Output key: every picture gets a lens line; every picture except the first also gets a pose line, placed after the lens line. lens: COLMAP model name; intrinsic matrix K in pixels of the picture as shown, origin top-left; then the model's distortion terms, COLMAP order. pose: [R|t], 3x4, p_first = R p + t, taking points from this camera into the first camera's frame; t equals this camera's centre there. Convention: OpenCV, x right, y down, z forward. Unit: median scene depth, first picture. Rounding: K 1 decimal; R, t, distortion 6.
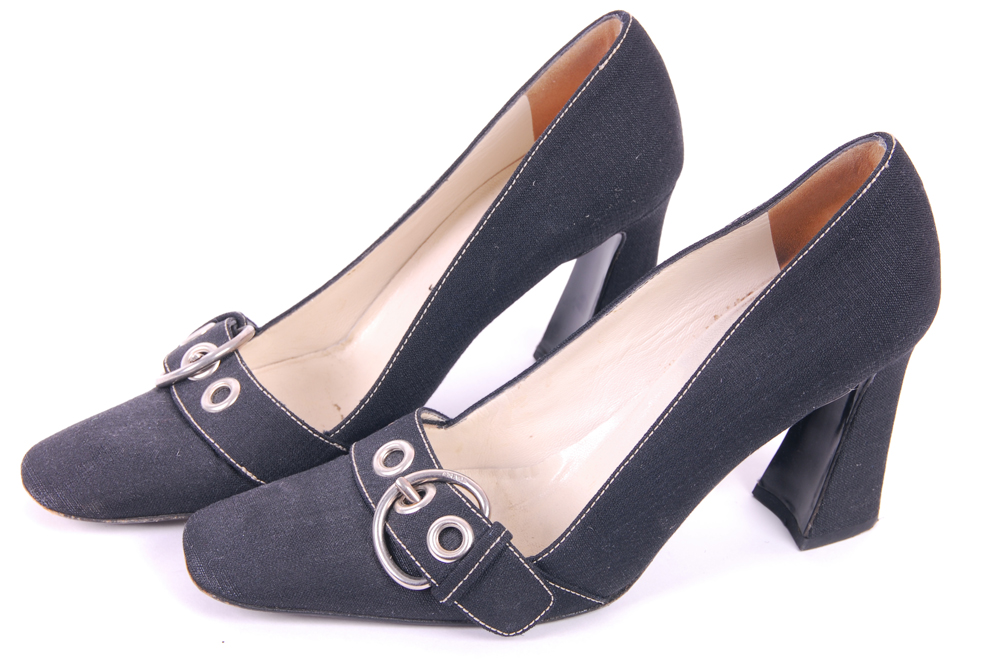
lens RADIAL K [[1879.6, 0, 500.0], [0, 1879.6, 334.5], [0, 0, 1]] dist [-0.009301, 0.091747]
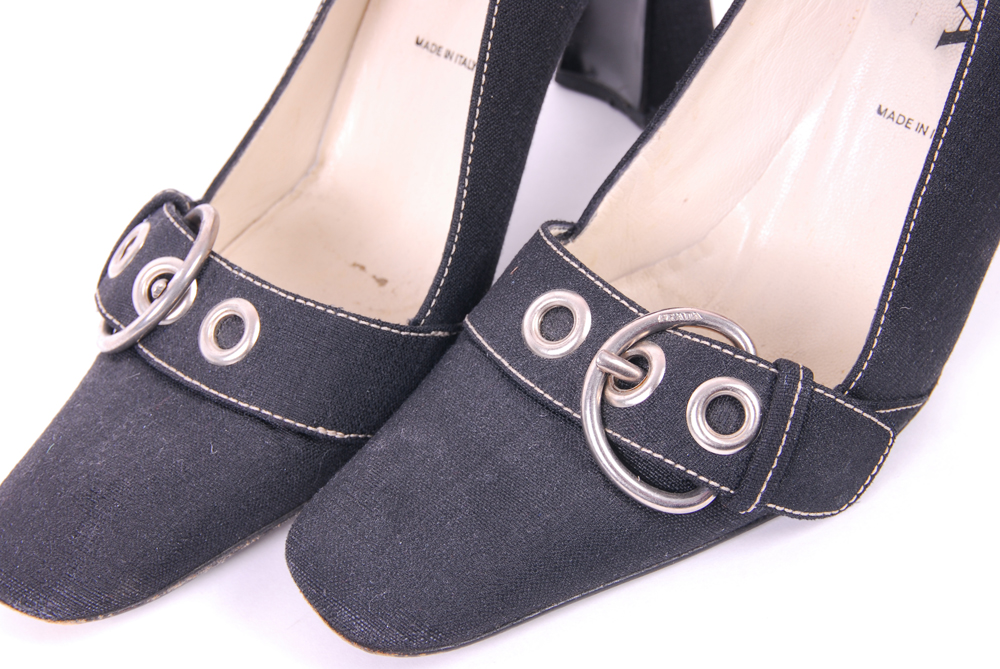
lens RADIAL K [[1820.0, 0, 500.0], [0, 1820.0, 334.5], [0, 0, 1]] dist [-0.055204, -0.247162]
pose [[0.910267, -0.388583, 0.142891, -0.158694], [0.355476, 0.910459, 0.211425, -0.062699], [-0.212253, -0.141659, 0.966893, 0.424696]]
